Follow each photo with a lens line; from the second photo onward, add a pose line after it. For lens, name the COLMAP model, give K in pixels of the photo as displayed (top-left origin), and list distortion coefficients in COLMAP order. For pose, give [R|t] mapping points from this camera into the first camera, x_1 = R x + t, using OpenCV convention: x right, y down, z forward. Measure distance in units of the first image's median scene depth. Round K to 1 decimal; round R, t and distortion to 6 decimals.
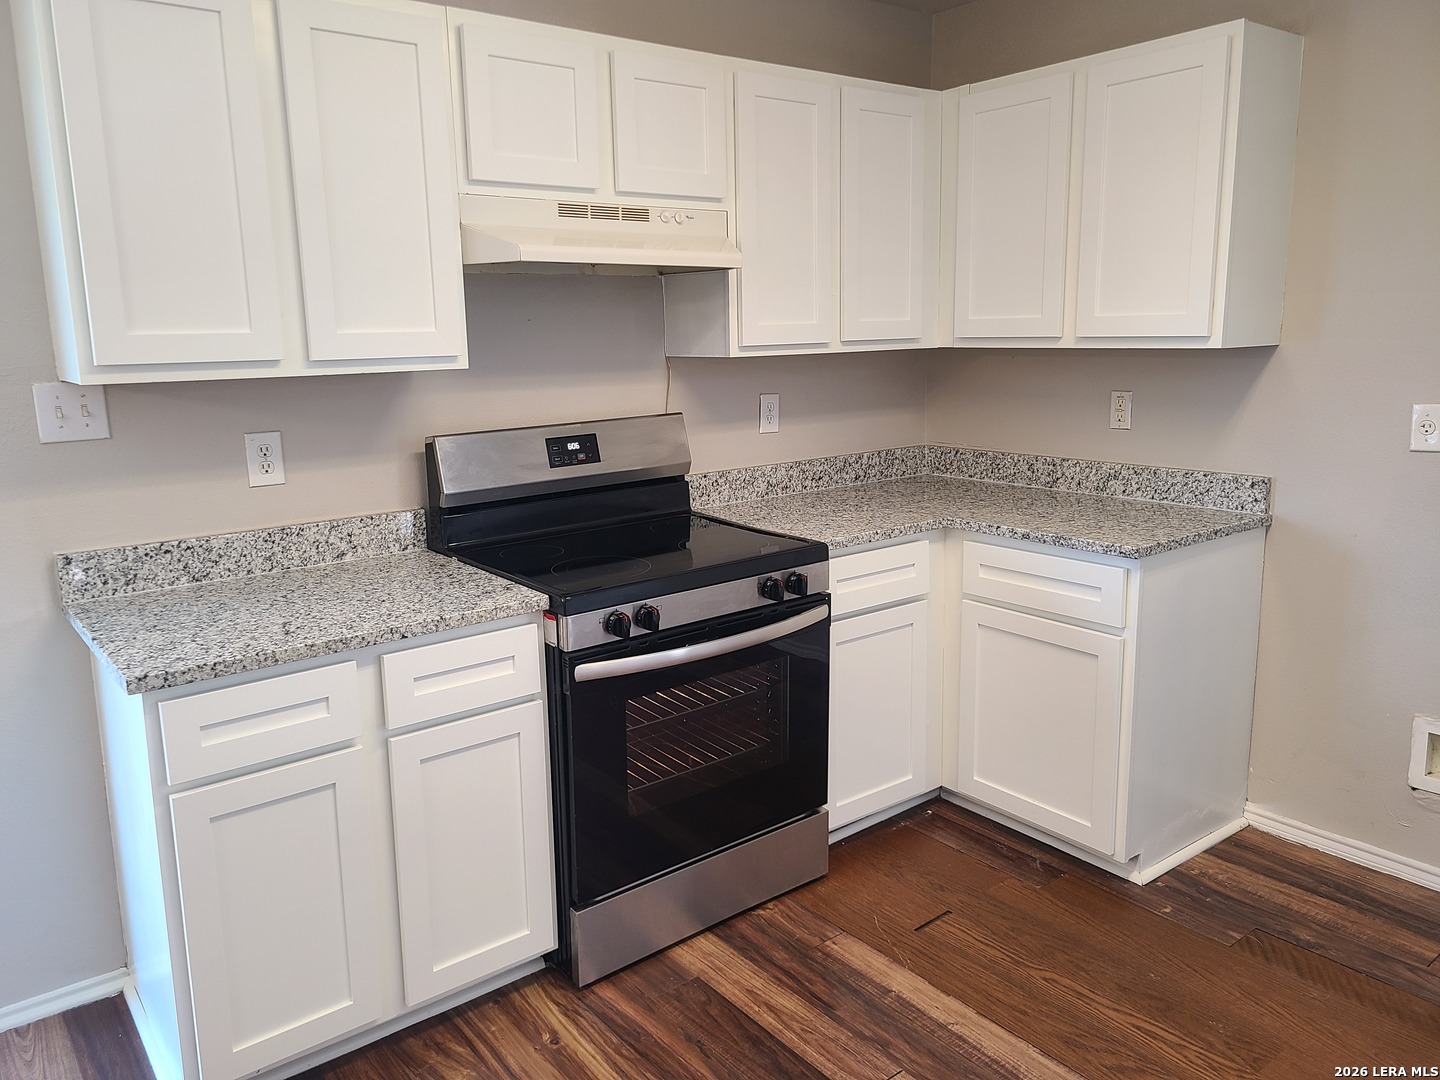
lens RADIAL K [[1072.5, 0, 764.4], [0, 1072.5, 501.5], [0, 0, 1]] dist [0.055041, -0.037062]
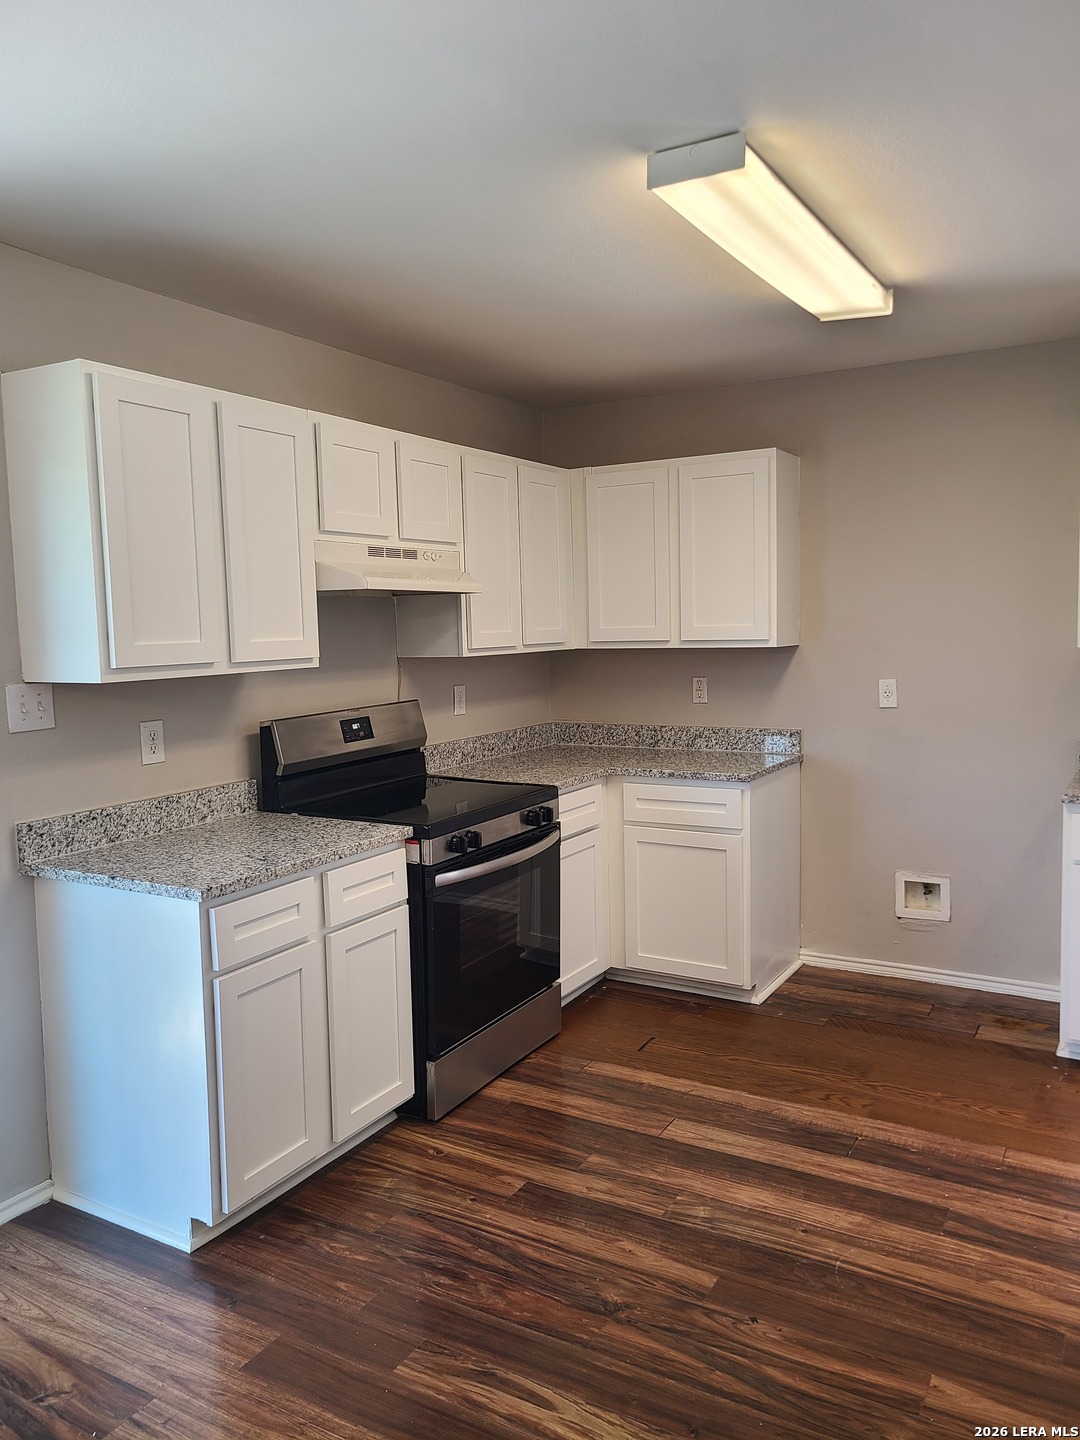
lens RADIAL K [[1072.5, 0, 559.6], [0, 1072.5, 716.2], [0, 0, 1]] dist [0.055041, -0.037062]
pose [[0.924242, -0.036071, 0.380100, -0.481025], [0.069140, 0.994880, -0.073706, 0.053250], [-0.375496, 0.094403, 0.922004, -0.319415]]
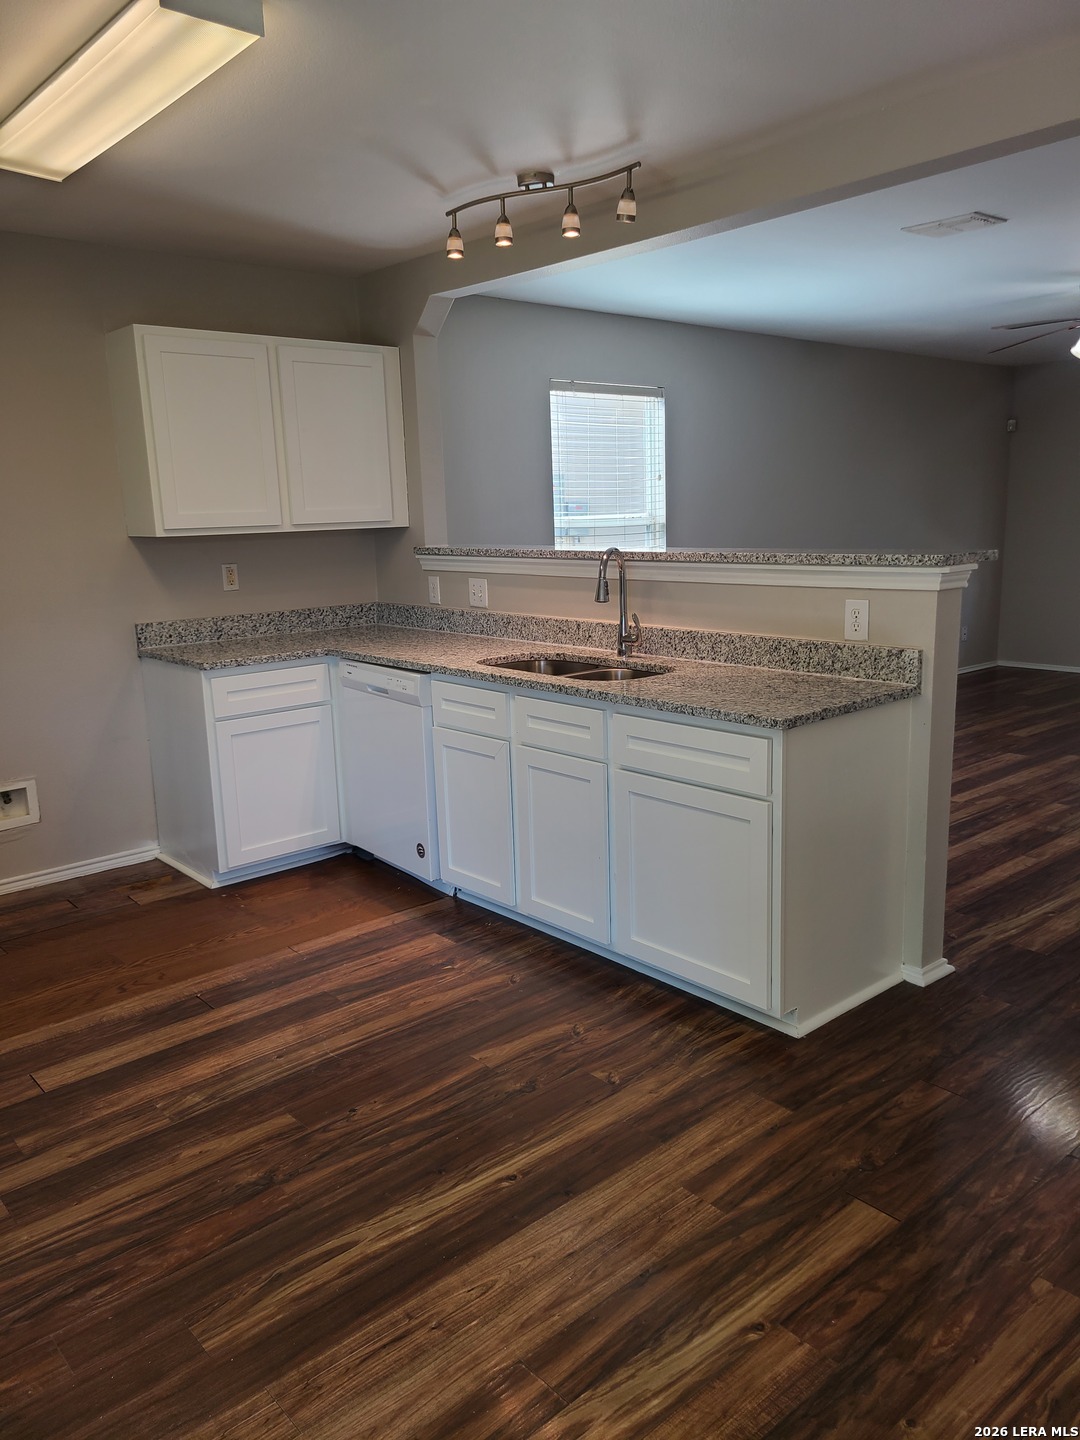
lens RADIAL K [[1072.5, 0, 558.3], [0, 1072.5, 726.7], [0, 0, 1]] dist [0.055041, -0.037062]
pose [[-0.064380, -0.182304, 0.981132, -0.956908], [0.198561, 0.961173, 0.191624, -0.013953], [-0.977972, 0.207151, -0.025682, 0.247687]]
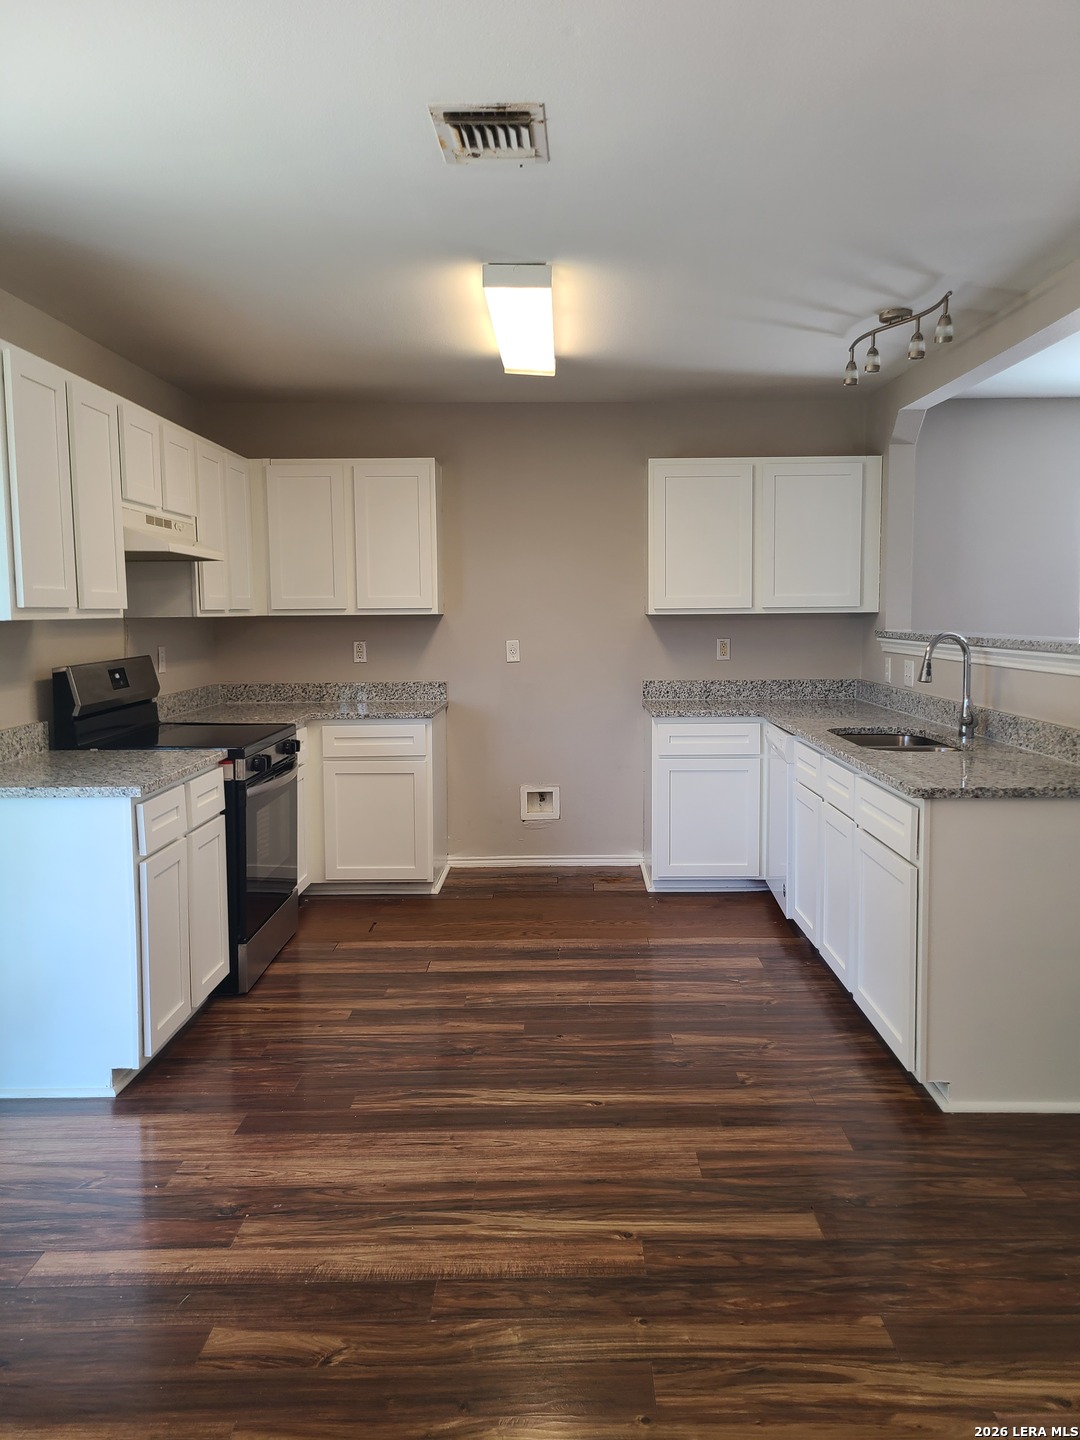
lens RADIAL K [[1072.5, 0, 569.9], [0, 1072.5, 703.9], [0, 0, 1]] dist [0.055041, -0.037062]
pose [[0.608392, -0.054837, 0.791740, -1.049040], [0.130103, 0.991005, -0.031336, 0.121099], [-0.782900, 0.122072, 0.610054, -0.395619]]
